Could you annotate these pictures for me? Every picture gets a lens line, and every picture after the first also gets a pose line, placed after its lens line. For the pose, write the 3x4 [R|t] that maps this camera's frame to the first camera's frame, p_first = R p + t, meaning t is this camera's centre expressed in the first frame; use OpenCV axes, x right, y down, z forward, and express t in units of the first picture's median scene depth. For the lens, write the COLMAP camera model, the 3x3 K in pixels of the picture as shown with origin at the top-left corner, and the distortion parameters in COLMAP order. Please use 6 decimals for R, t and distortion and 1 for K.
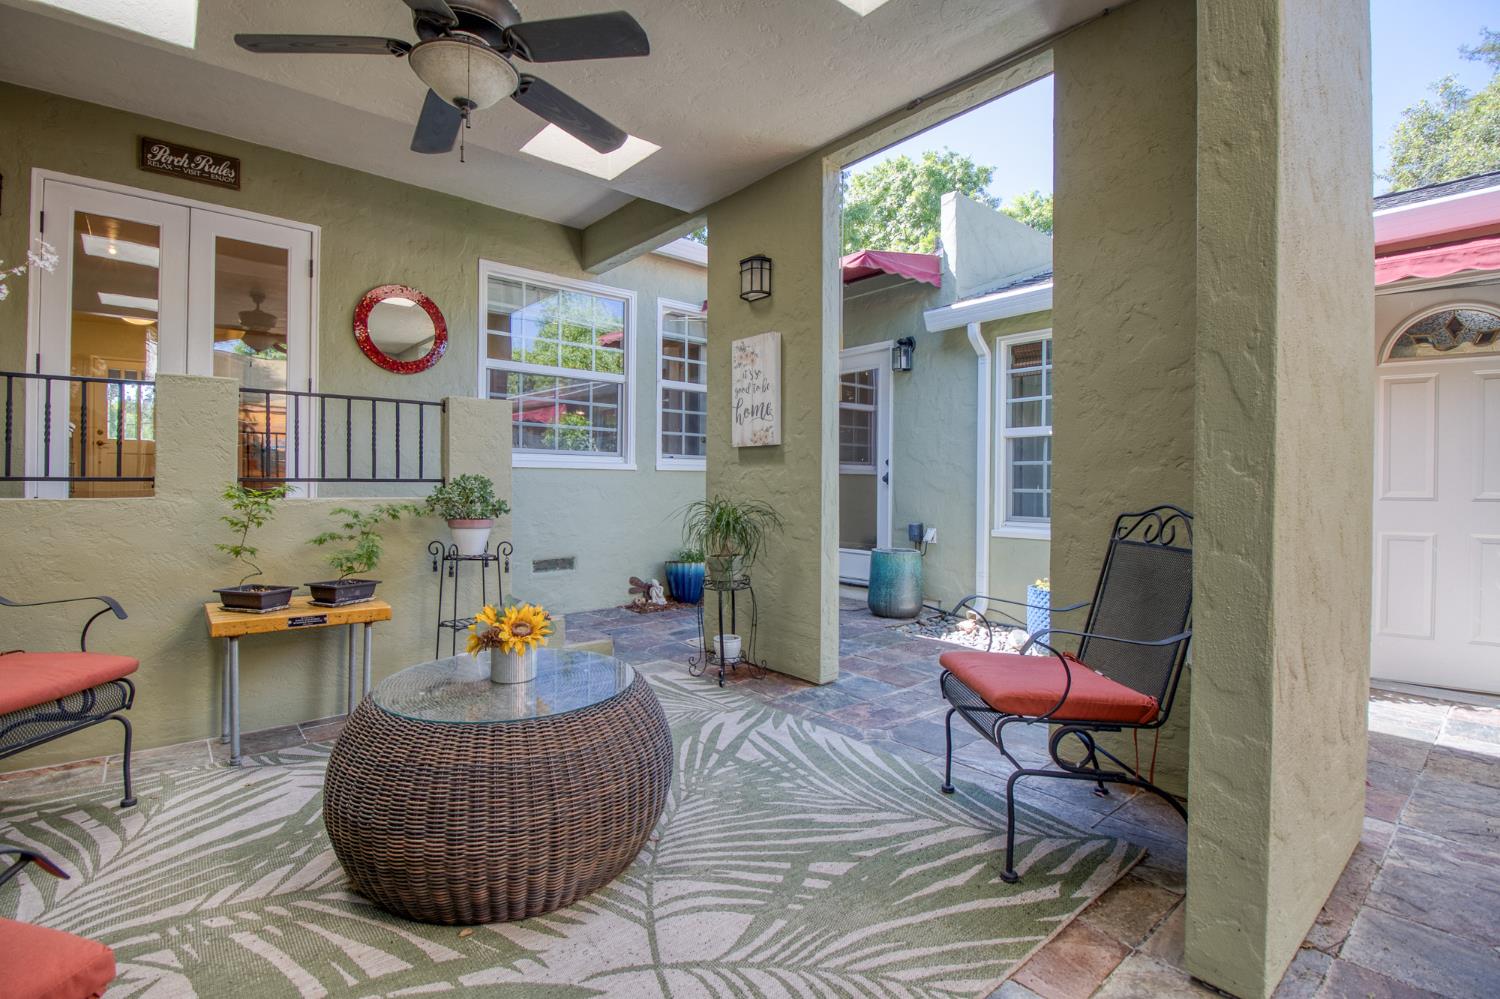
lens RADIAL K [[704.5, 0, 745.9], [0, 704.5, 492.8], [0, 0, 1]] dist [0.003035, -0.002166]
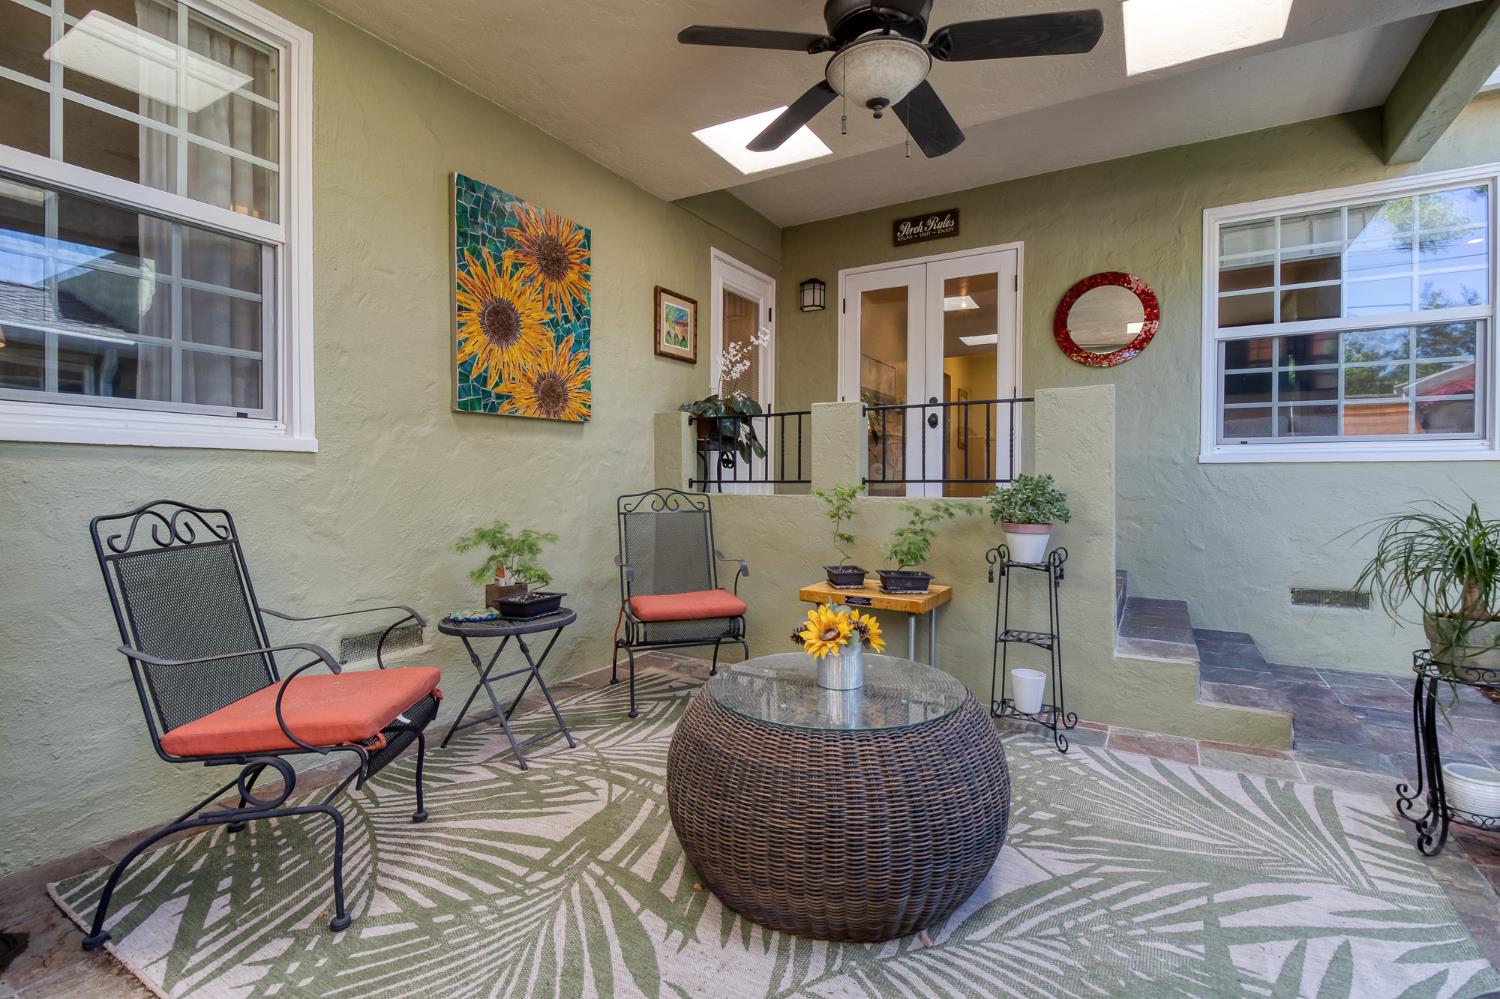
lens RADIAL K [[704.5, 0, 746.5], [0, 704.5, 487.9], [0, 0, 1]] dist [0.003035, -0.002166]
pose [[0.327211, 0.003929, -0.944943, 0.308292], [-0.009736, 0.999952, 0.000786, -0.004946], [0.944901, 0.008943, 0.327233, 0.317605]]
